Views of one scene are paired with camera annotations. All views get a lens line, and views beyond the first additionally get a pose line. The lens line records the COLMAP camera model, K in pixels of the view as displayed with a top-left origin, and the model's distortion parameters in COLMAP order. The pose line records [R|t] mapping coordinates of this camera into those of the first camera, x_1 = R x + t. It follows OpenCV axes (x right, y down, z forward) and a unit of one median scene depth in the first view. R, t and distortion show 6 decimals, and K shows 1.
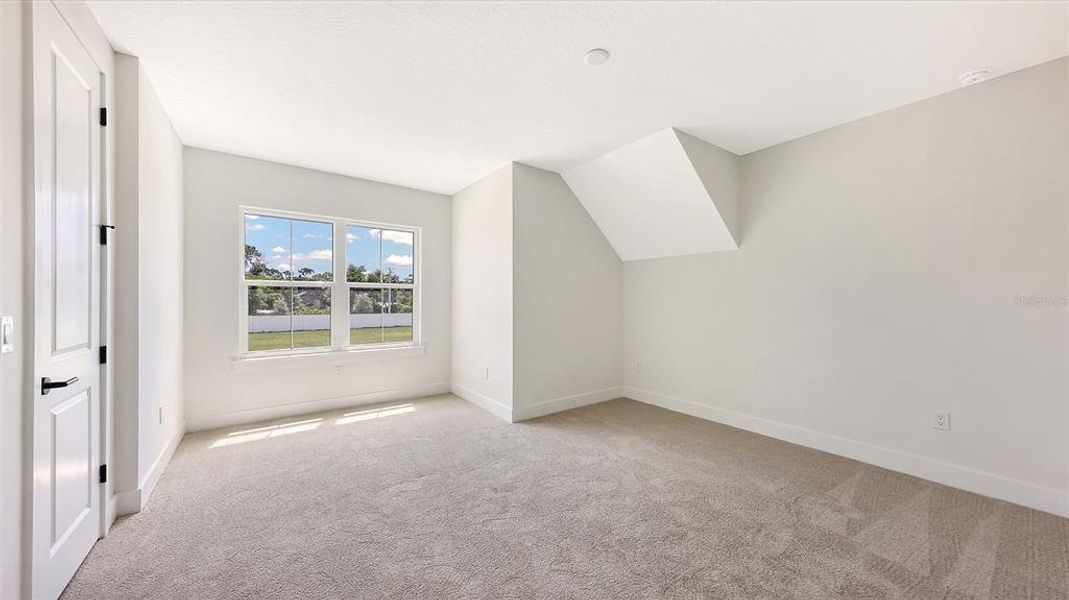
lens RADIAL K [[368.9, 0, 531.8], [0, 368.9, 294.1], [0, 0, 1]] dist [0.009533, -0.000969]
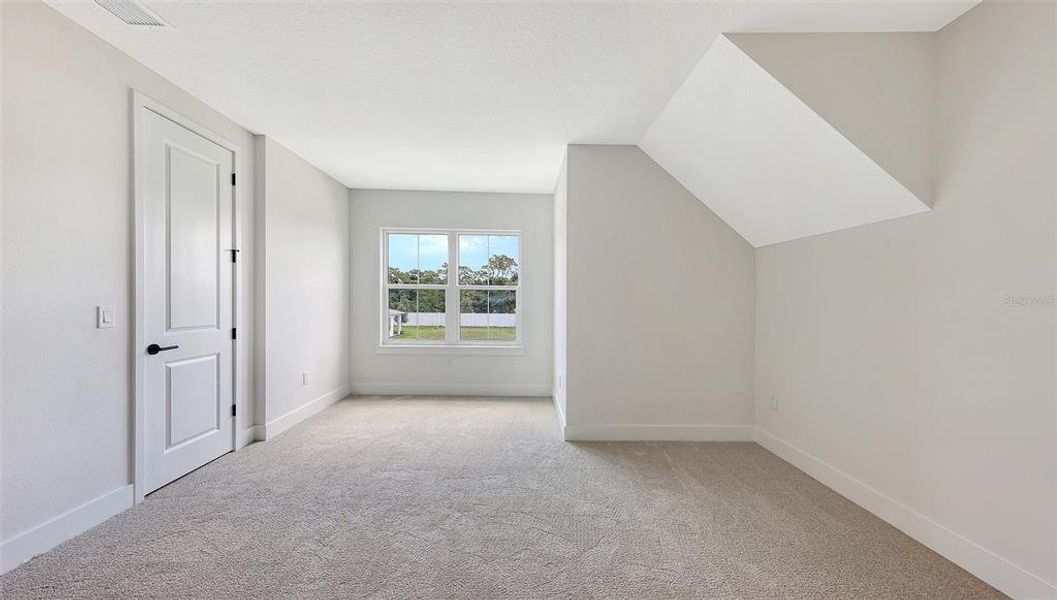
lens RADIAL K [[368.4, 0, 531.1], [0, 368.4, 297.0], [0, 0, 1]] dist [0.003465, 0.000063]
pose [[0.821424, 0.001466, -0.570316, 0.425105], [-0.002191, 0.999997, -0.000587, 0.006852], [0.570313, 0.001732, 0.821425, 0.256446]]
